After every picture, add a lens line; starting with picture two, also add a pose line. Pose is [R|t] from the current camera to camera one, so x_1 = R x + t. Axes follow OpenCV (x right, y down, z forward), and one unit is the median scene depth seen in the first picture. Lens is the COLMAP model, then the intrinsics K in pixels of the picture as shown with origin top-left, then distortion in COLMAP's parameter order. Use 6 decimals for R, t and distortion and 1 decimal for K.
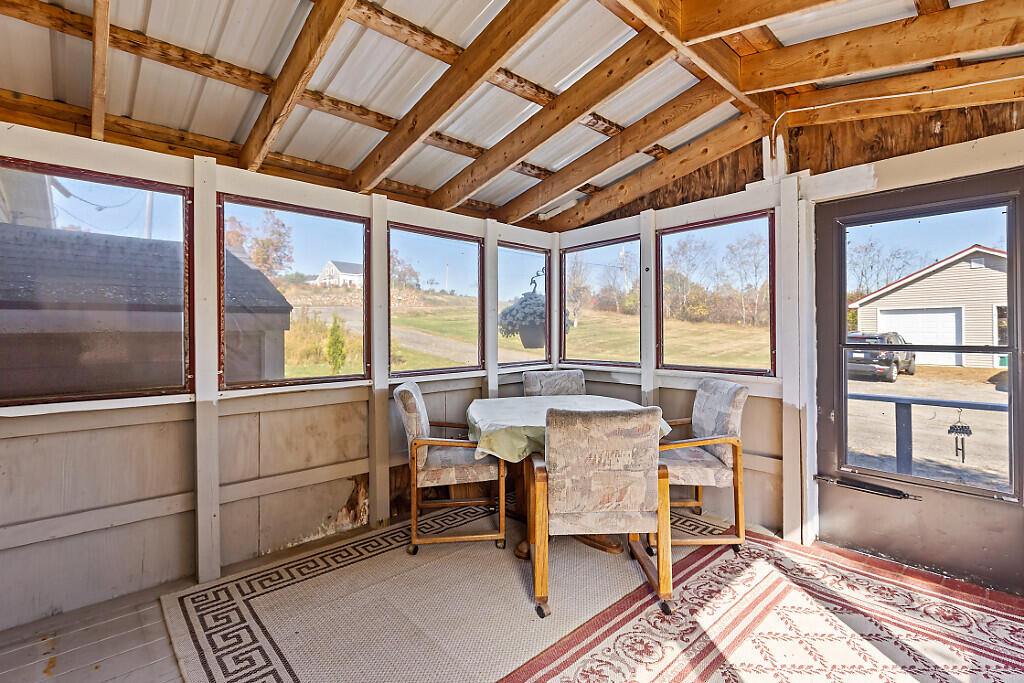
lens RADIAL K [[476.3, 0, 514.5], [0, 476.3, 336.5], [0, 0, 1]] dist [0.001061, 0.000302]
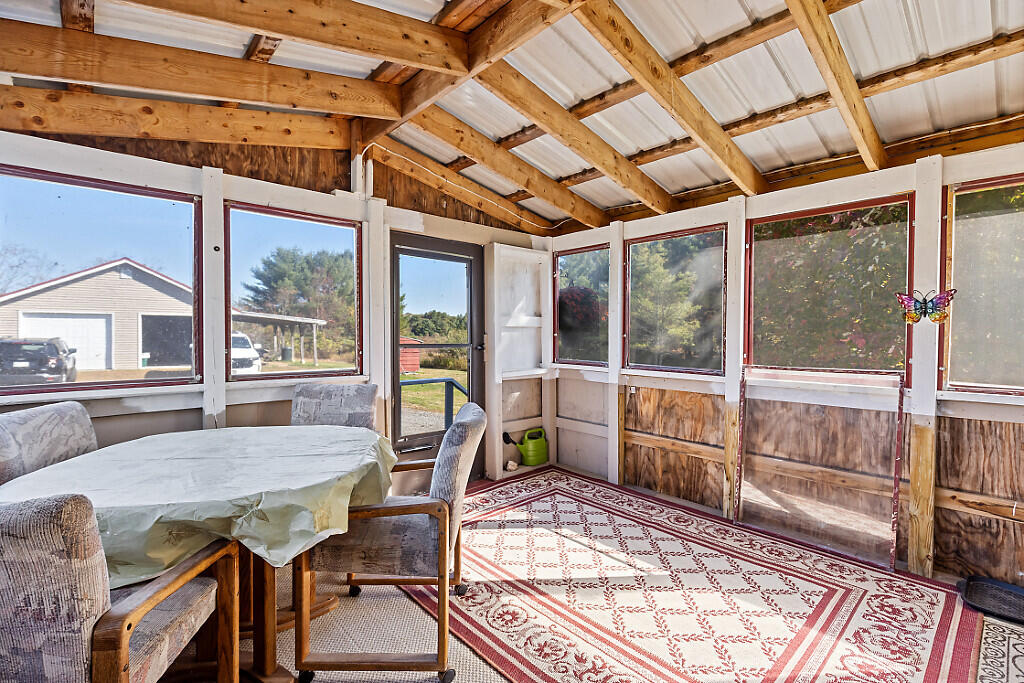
lens RADIAL K [[464.7, 0, 507.2], [0, 464.7, 351.1], [0, 0, 1]] dist [-0.000992, -0.000096]
pose [[0.001860, -0.027529, 0.999619, -0.588463], [0.008403, 0.999586, 0.027512, 0.001757], [-0.999963, 0.008349, 0.002090, 0.727073]]
